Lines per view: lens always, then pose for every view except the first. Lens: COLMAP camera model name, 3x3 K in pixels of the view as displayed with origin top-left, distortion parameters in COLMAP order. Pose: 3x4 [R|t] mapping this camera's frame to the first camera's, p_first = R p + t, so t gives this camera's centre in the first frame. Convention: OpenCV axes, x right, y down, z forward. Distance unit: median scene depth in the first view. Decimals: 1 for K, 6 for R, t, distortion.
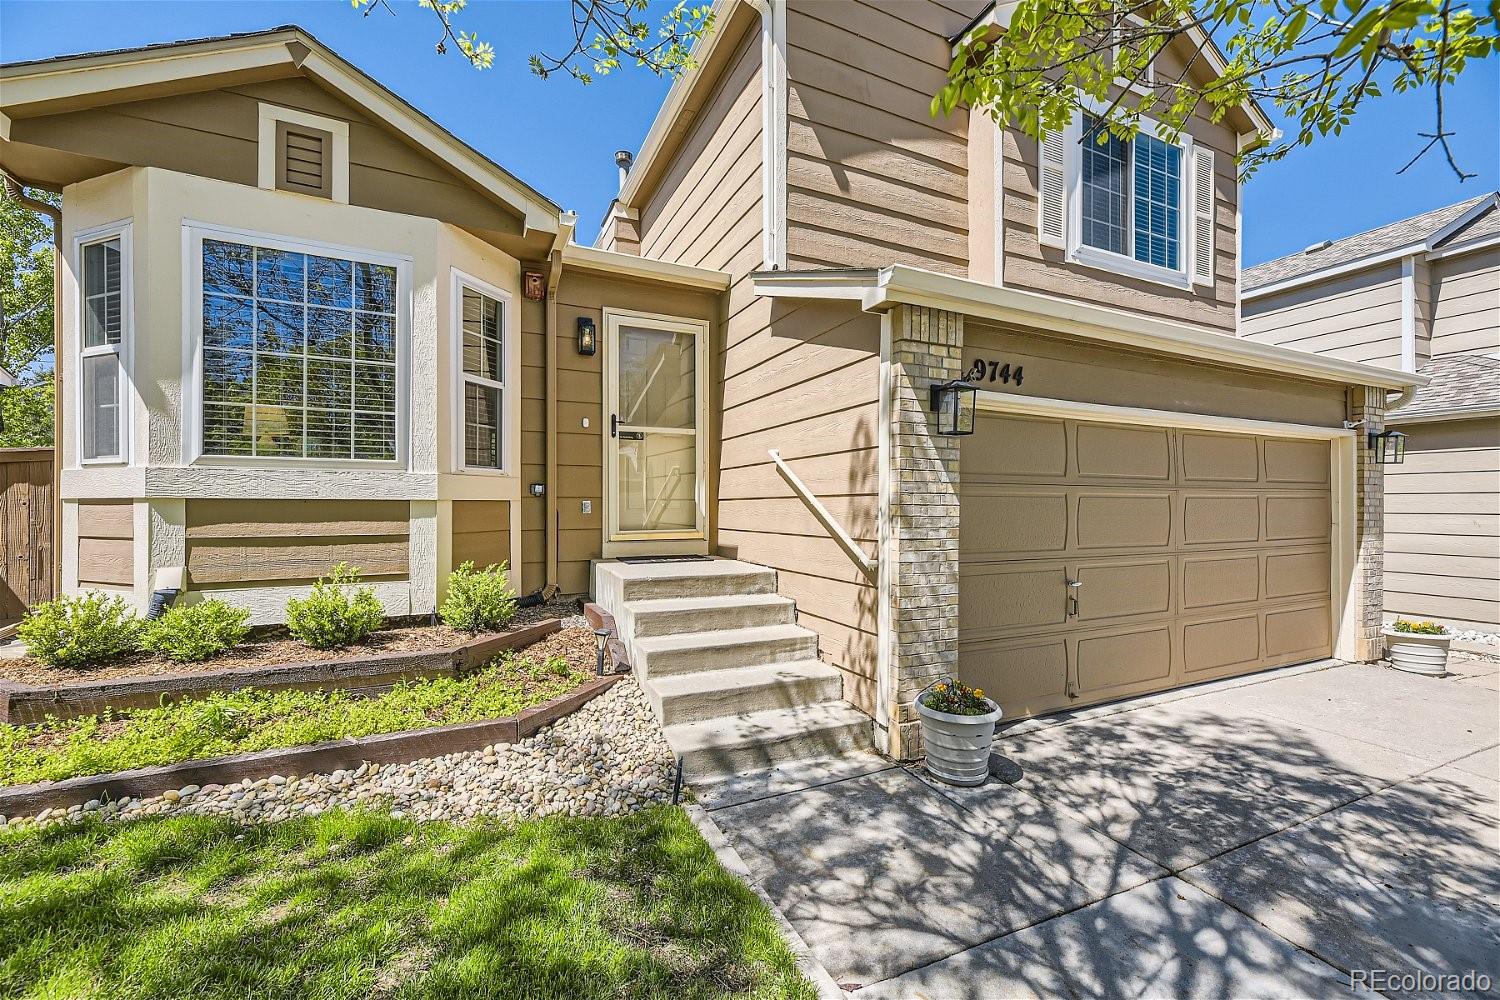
lens RADIAL K [[614.4, 0, 748.6], [0, 614.4, 501.5], [0, 0, 1]] dist [0.007229, -0.001040]
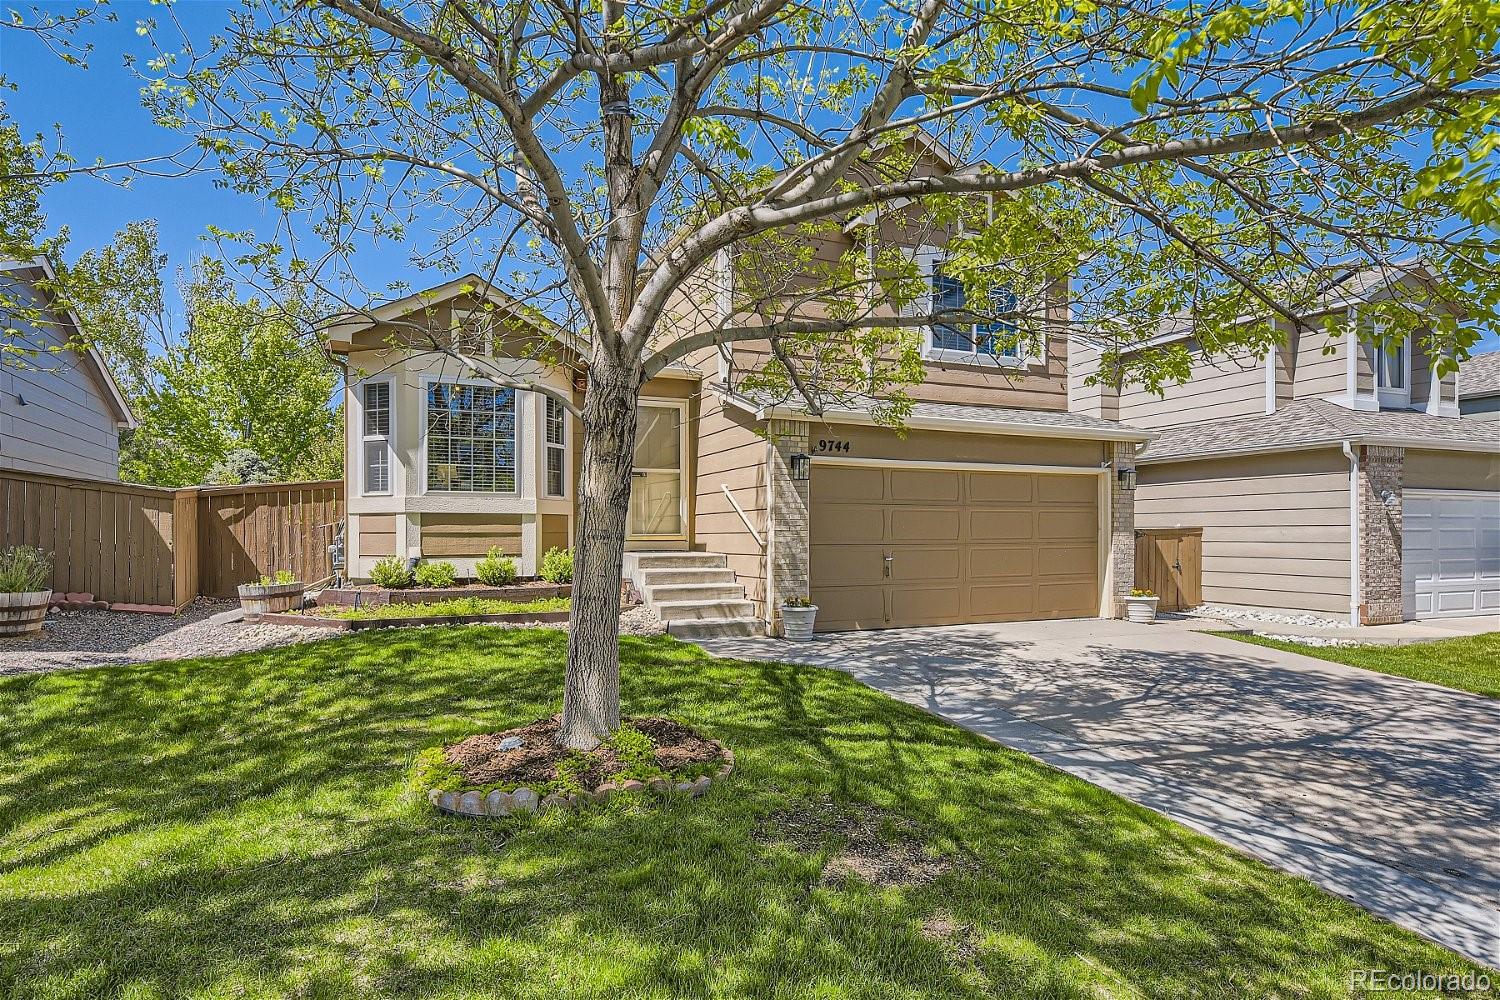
lens RADIAL K [[848.5, 0, 787.8], [0, 848.5, 526.6], [0, 0, 1]] dist [0.000350, 0.001375]
pose [[0.999821, -0.004263, 0.018448, 0.193705], [0.004341, 0.999982, -0.004178, 0.049428], [-0.018430, 0.004258, 0.999821, -1.527526]]
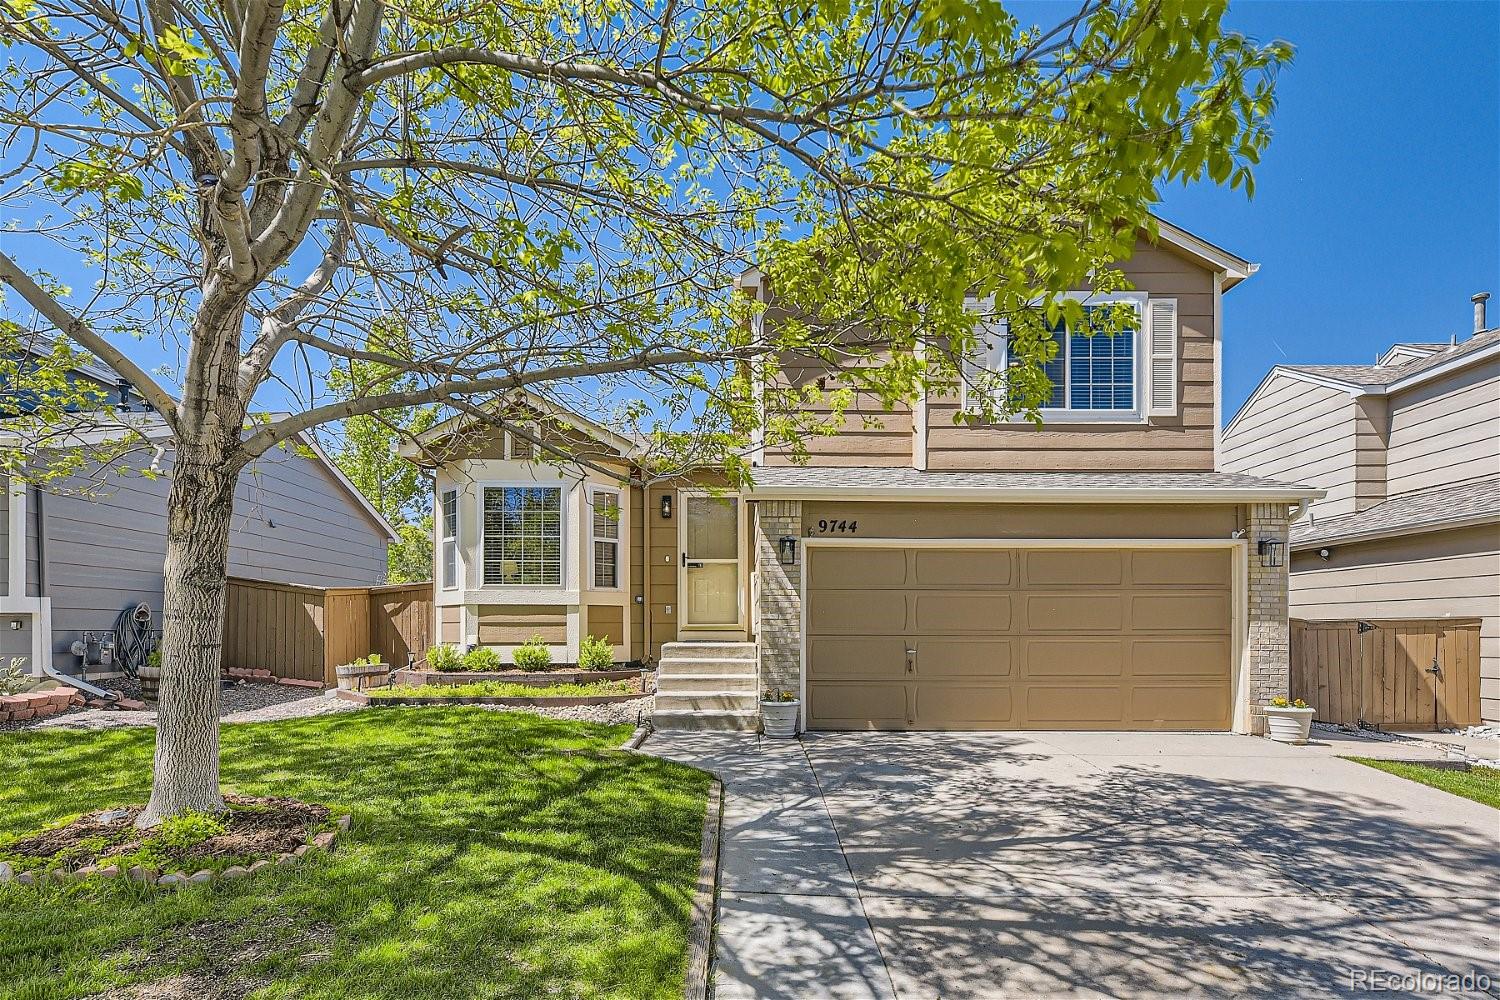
lens RADIAL K [[815.0, 0, 776.9], [0, 815.0, 620.7], [0, 0, 1]] dist [0.005729, 0.000998]
pose [[0.919318, -0.006913, -0.393456, 1.070019], [0.003129, 0.999942, -0.010257, 0.076305], [0.393504, 0.008198, 0.919286, -1.107697]]
